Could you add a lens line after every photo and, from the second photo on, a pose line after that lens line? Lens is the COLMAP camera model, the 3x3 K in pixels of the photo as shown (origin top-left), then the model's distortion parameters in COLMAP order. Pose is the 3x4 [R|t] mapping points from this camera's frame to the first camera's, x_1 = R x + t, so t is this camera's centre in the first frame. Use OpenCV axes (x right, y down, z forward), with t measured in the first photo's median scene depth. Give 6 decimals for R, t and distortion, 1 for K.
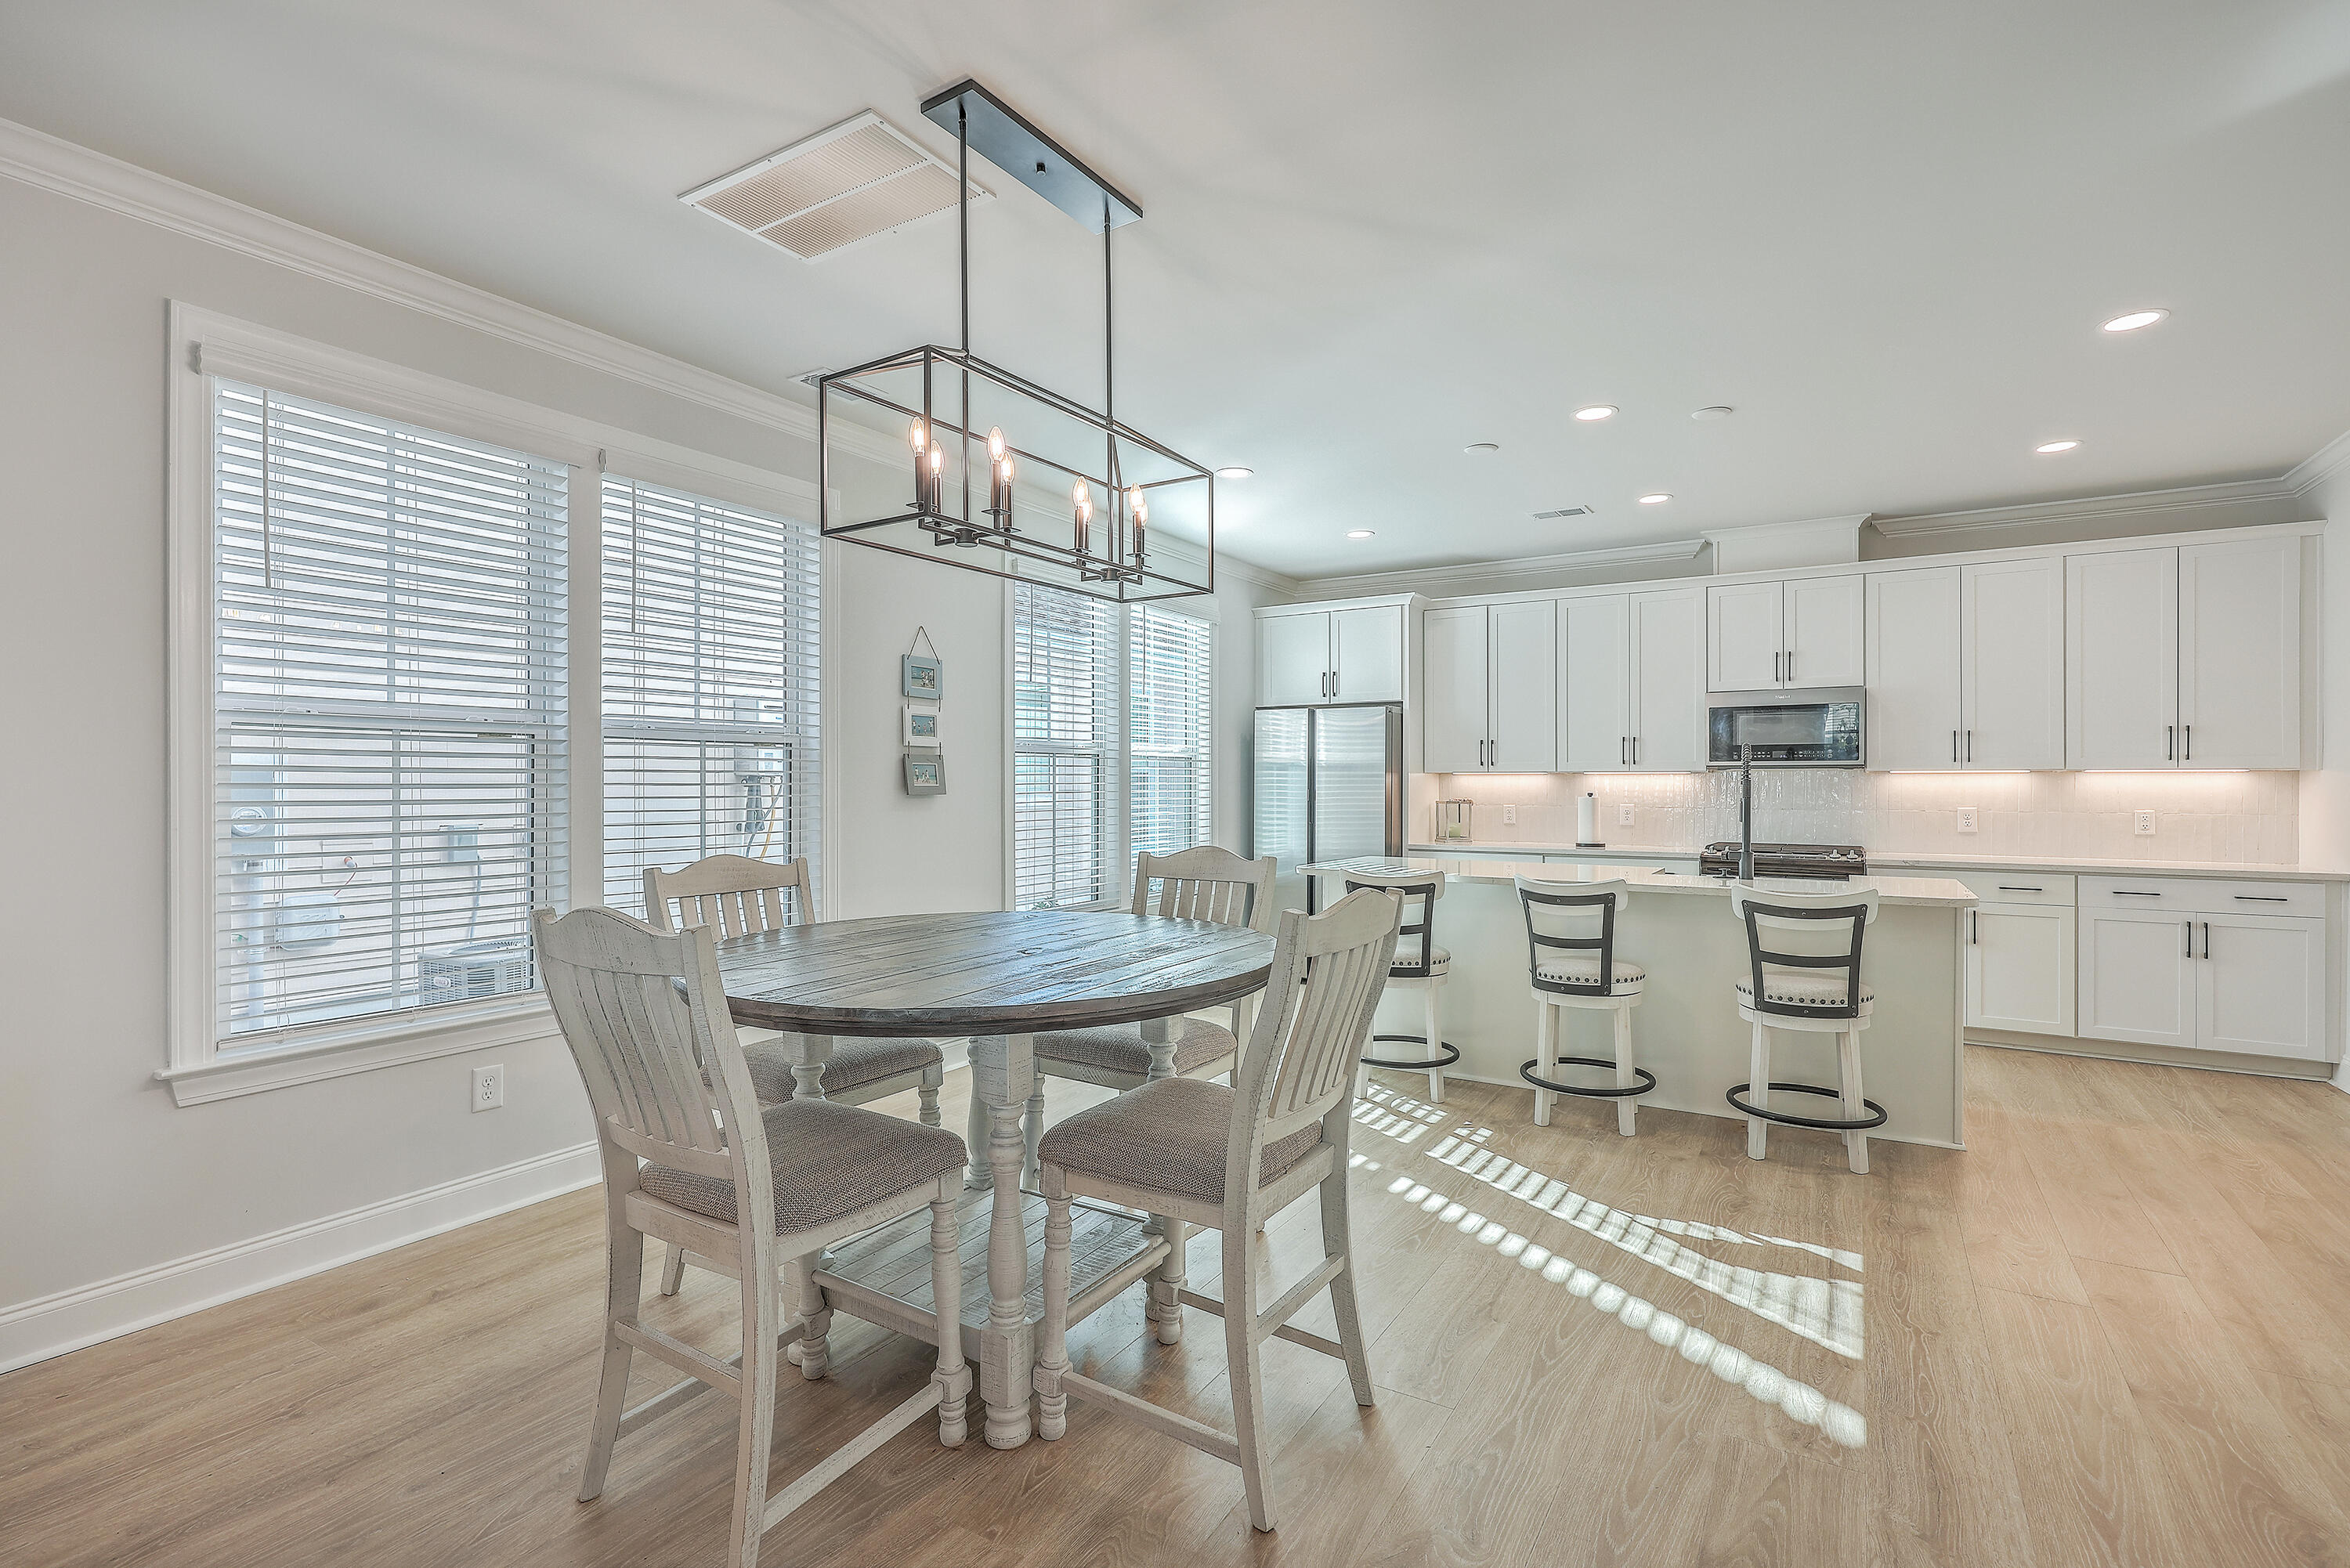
lens RADIAL K [[1142.4, 0, 1168.4], [0, 1142.4, 775.5], [0, 0, 1]] dist [0.011790, 0.000812]
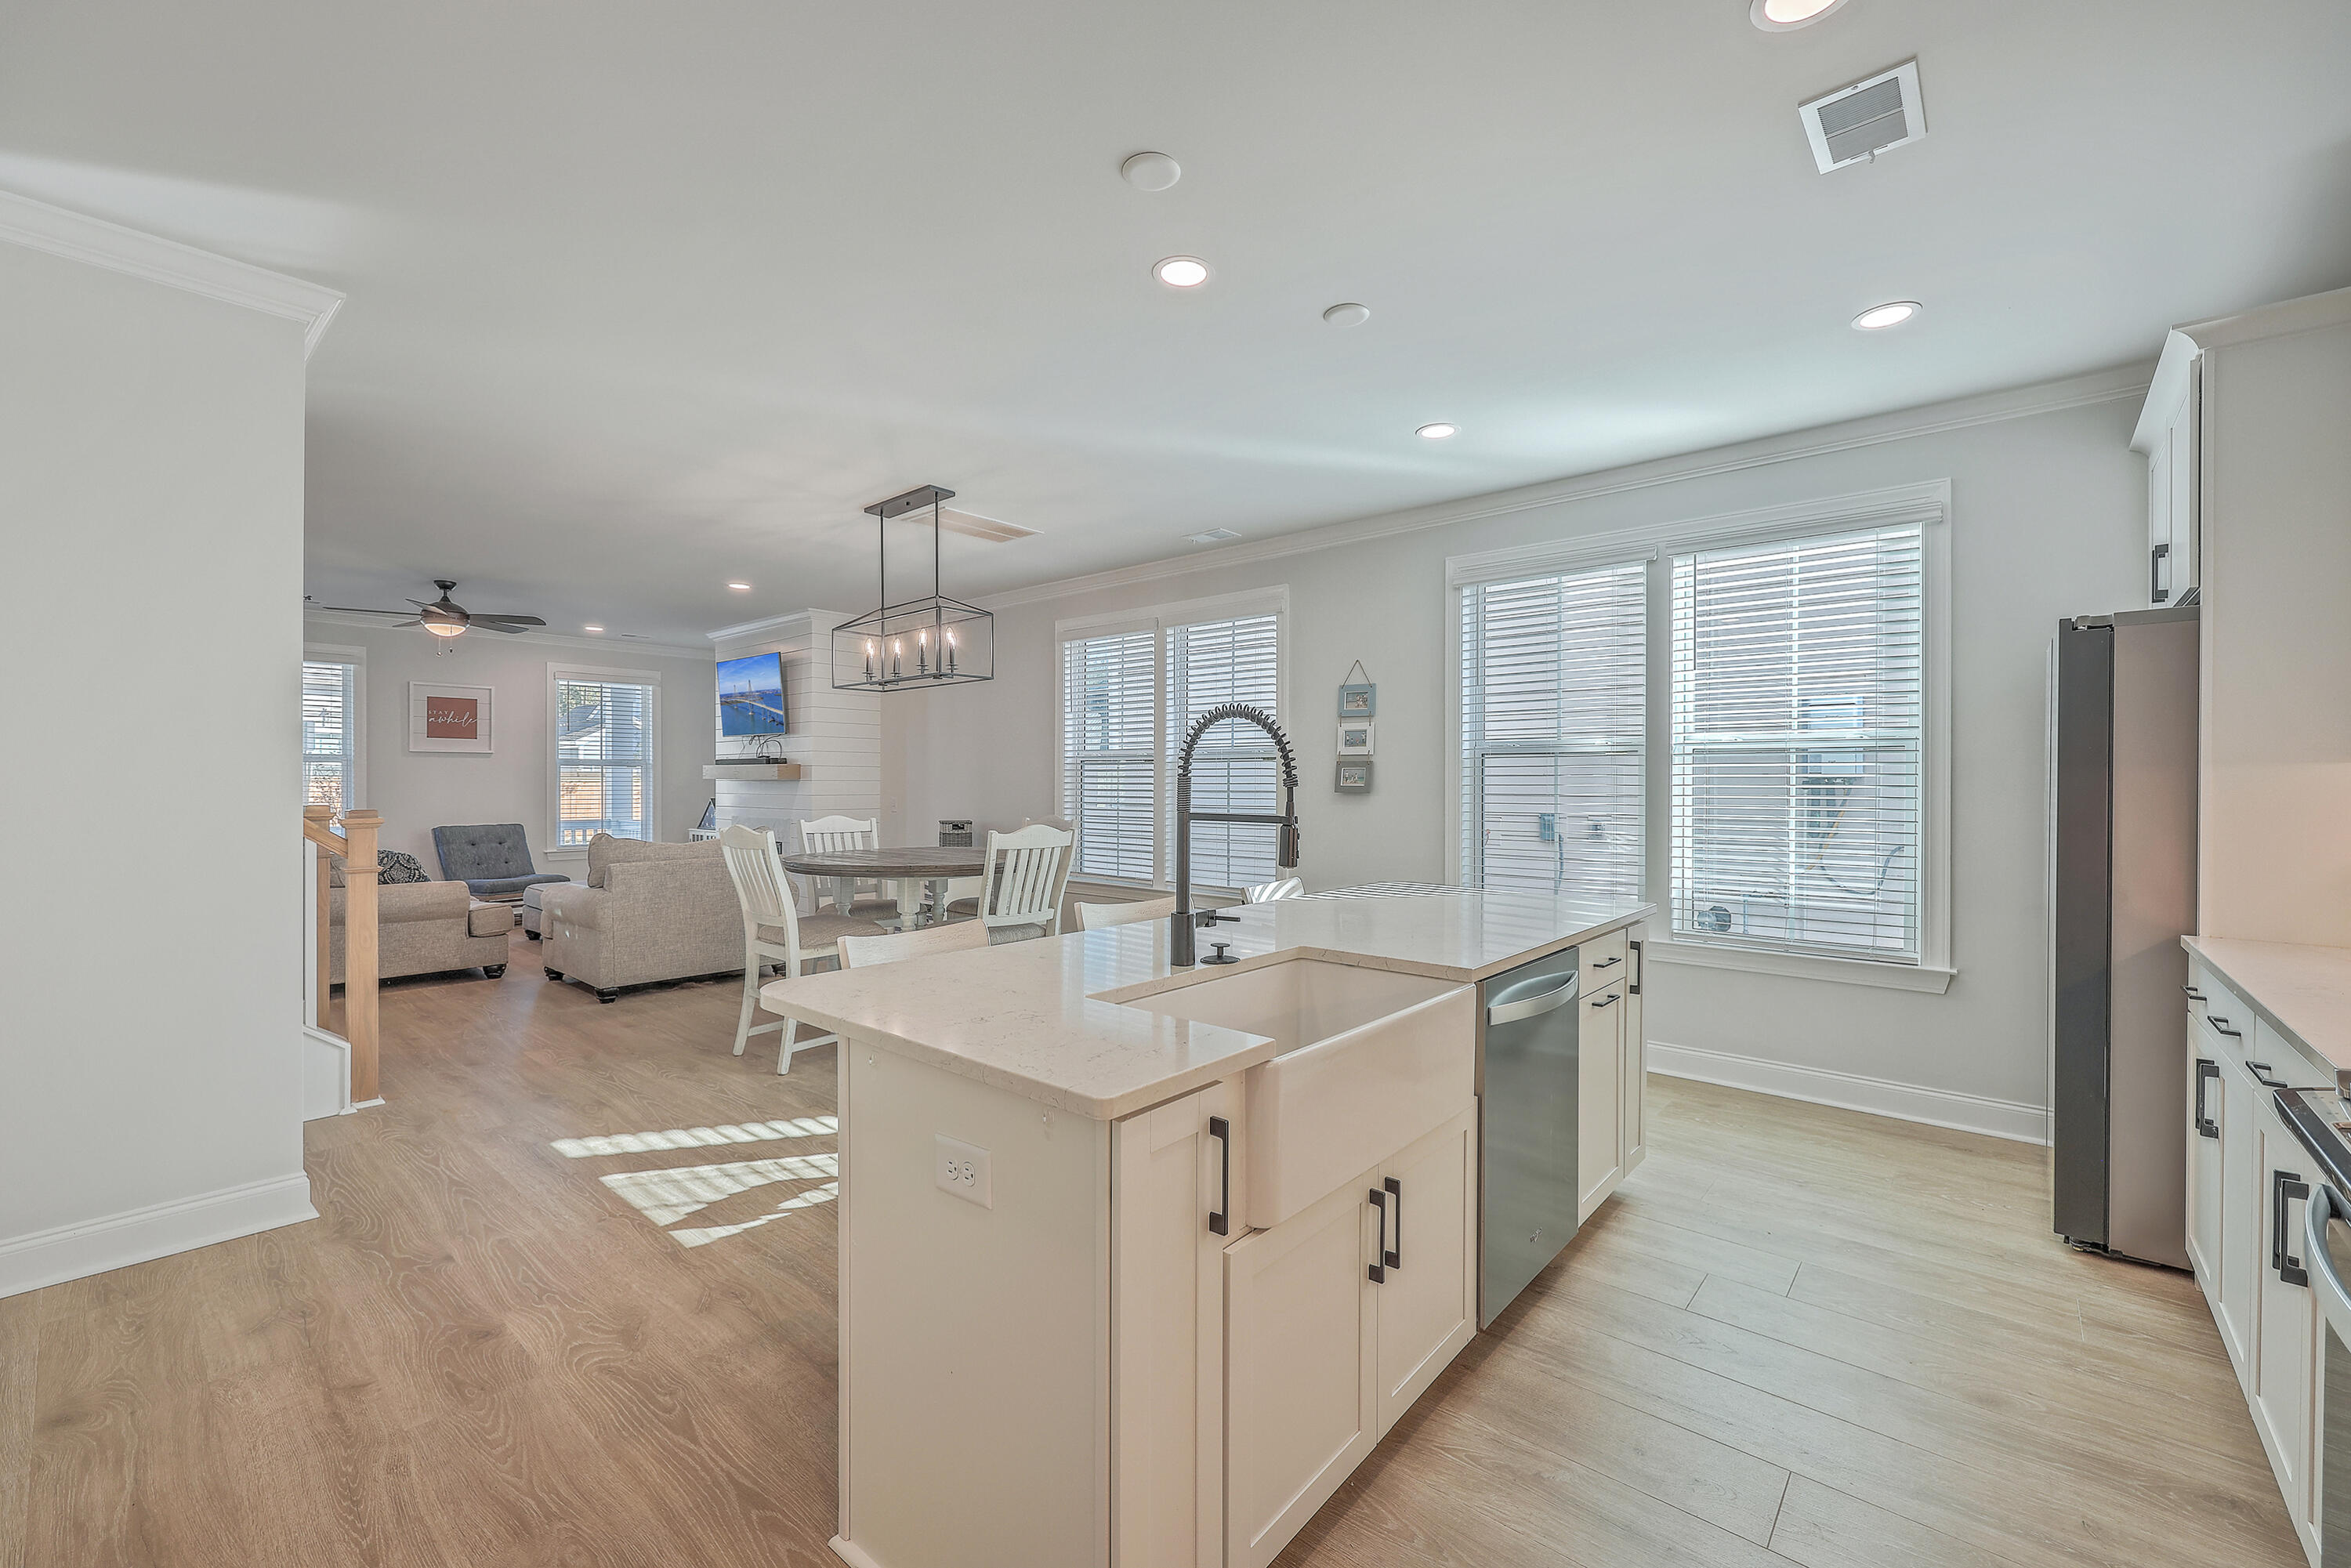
lens RADIAL K [[949.5, 0, 1180.0], [0, 949.5, 784.8], [0, 0, 1]] dist [0.000658, 0.000312]
pose [[-0.163291, 0.001334, -0.986577, 0.798904], [0.002771, 0.999996, 0.000893, 0.005738], [0.986574, -0.002588, -0.163294, 0.921643]]
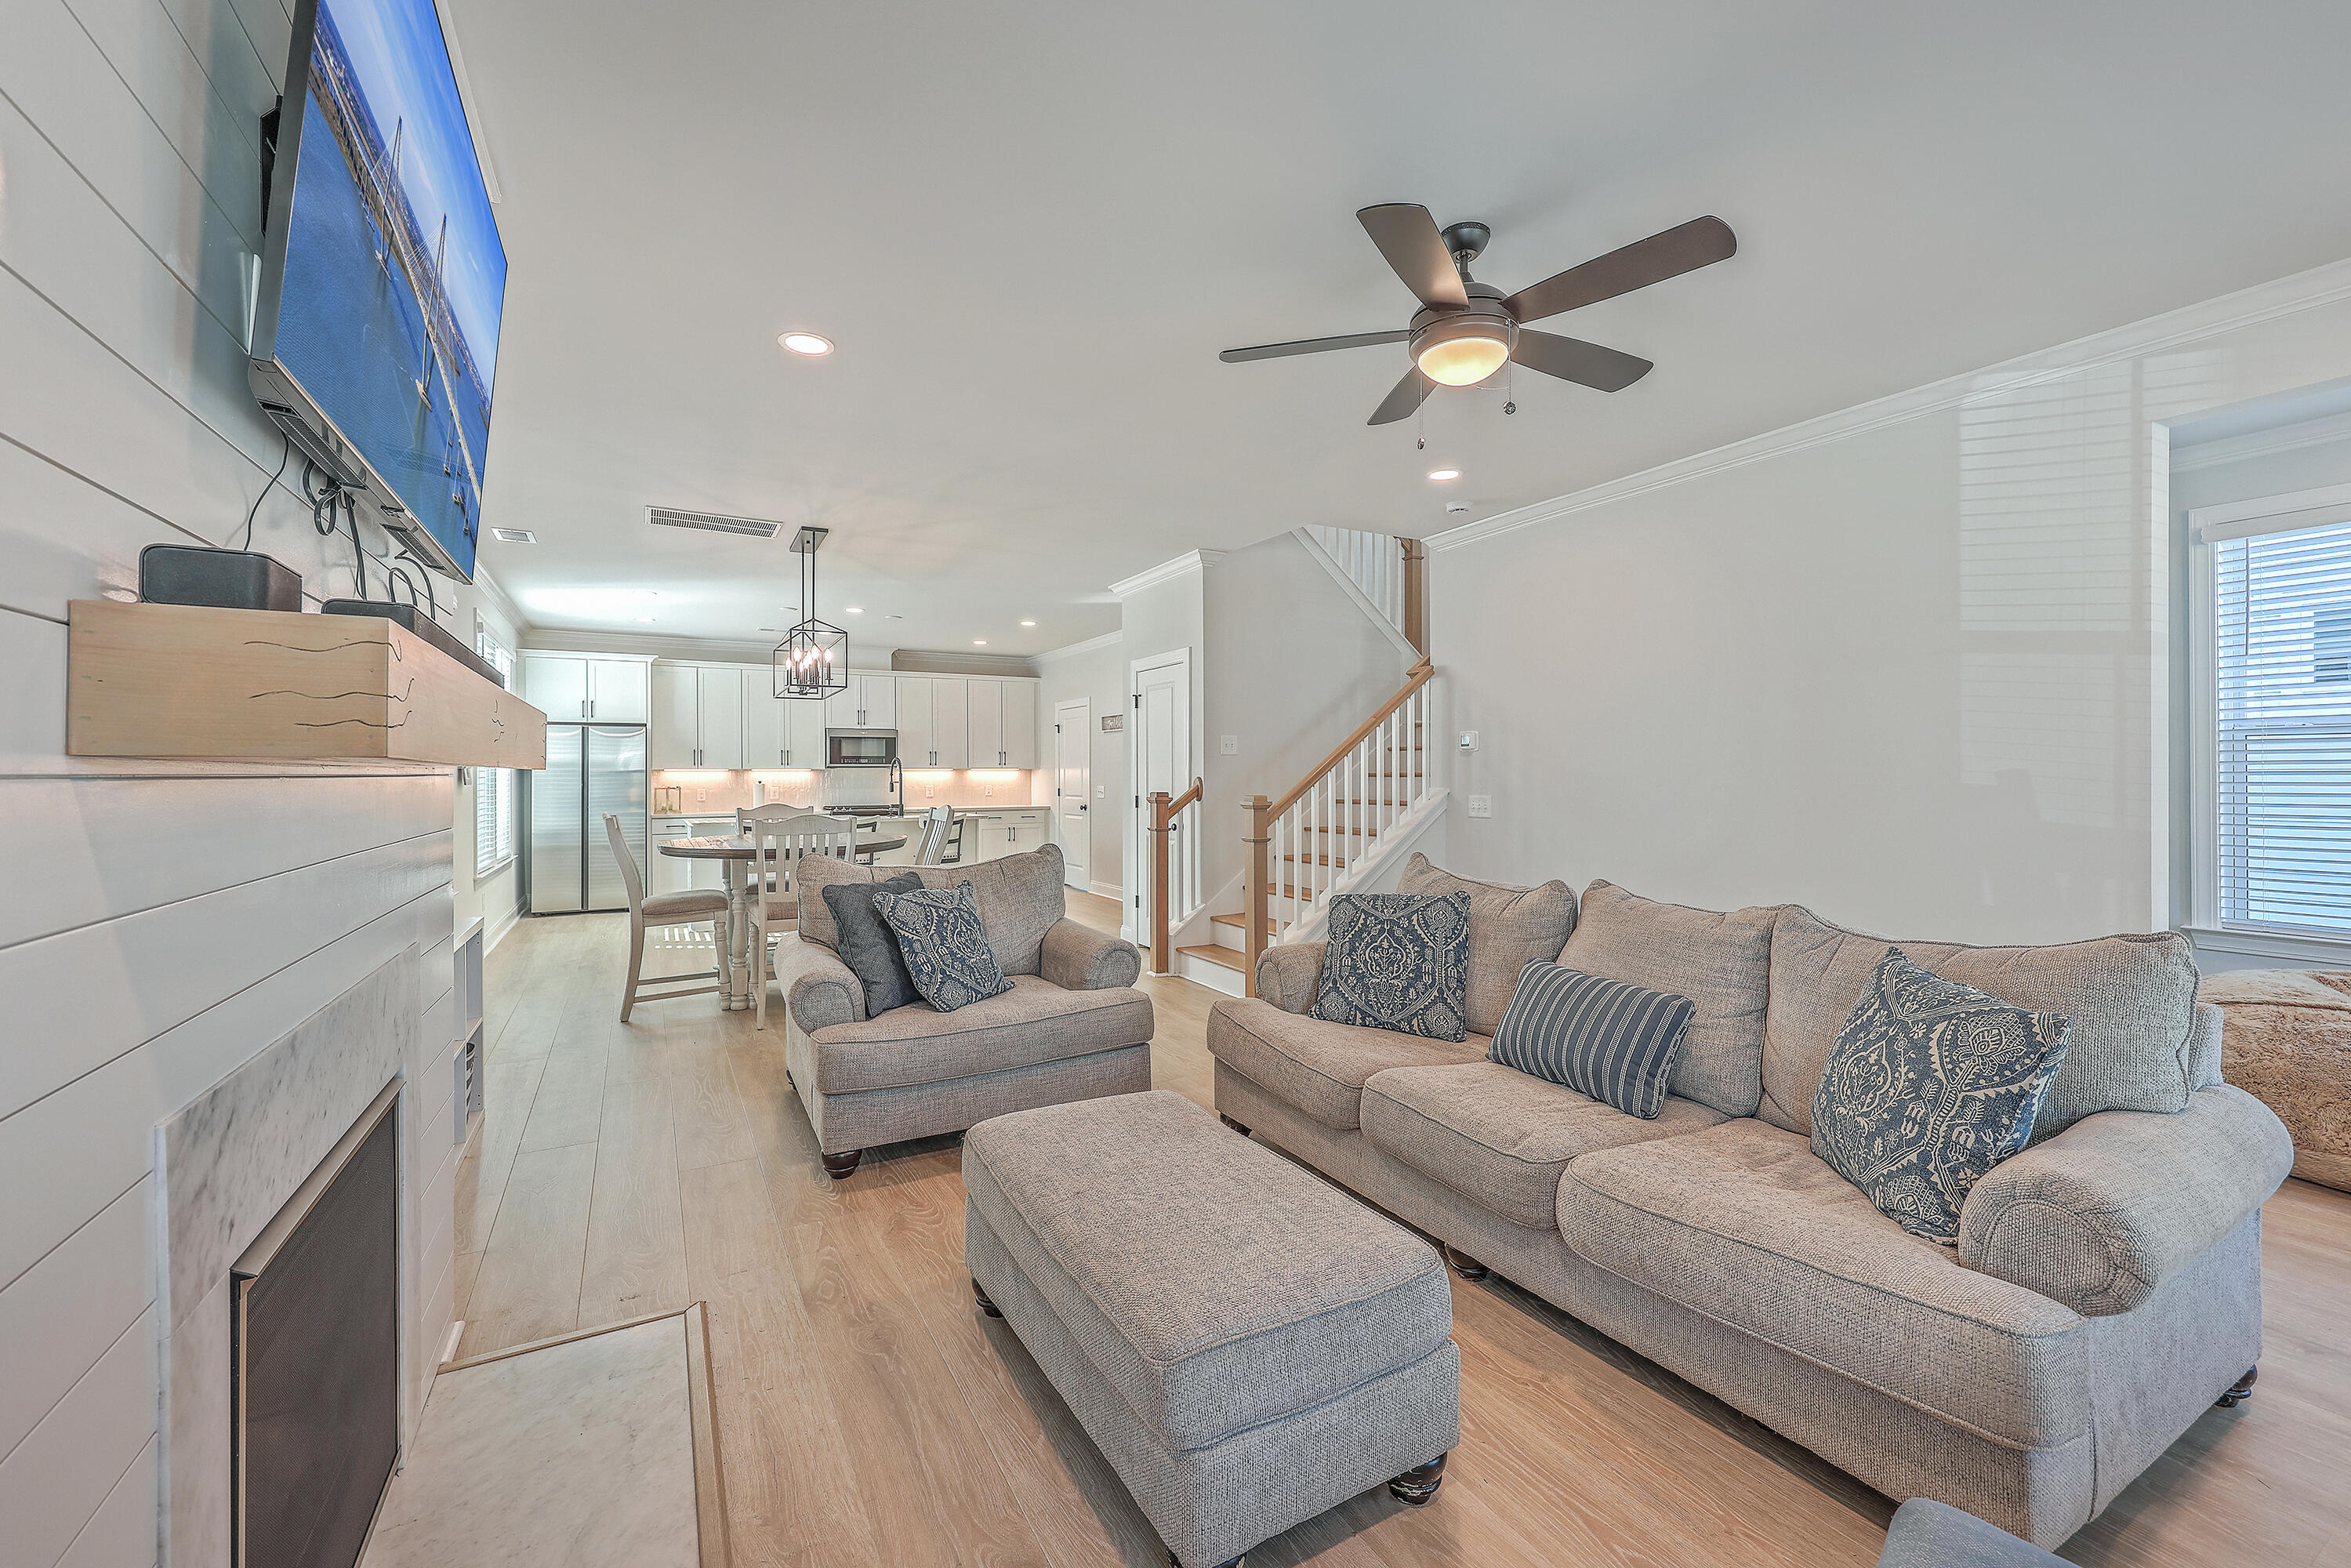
lens RADIAL K [[951.2, 0, 1184.5], [0, 951.2, 774.0], [0, 0, 1]] dist [-0.000376, 0.000486]
pose [[0.485248, 0.004067, 0.874367, -0.771743], [0.004122, 0.999967, -0.006939, 0.022363], [-0.874367, 0.006971, 0.485216, -0.376170]]
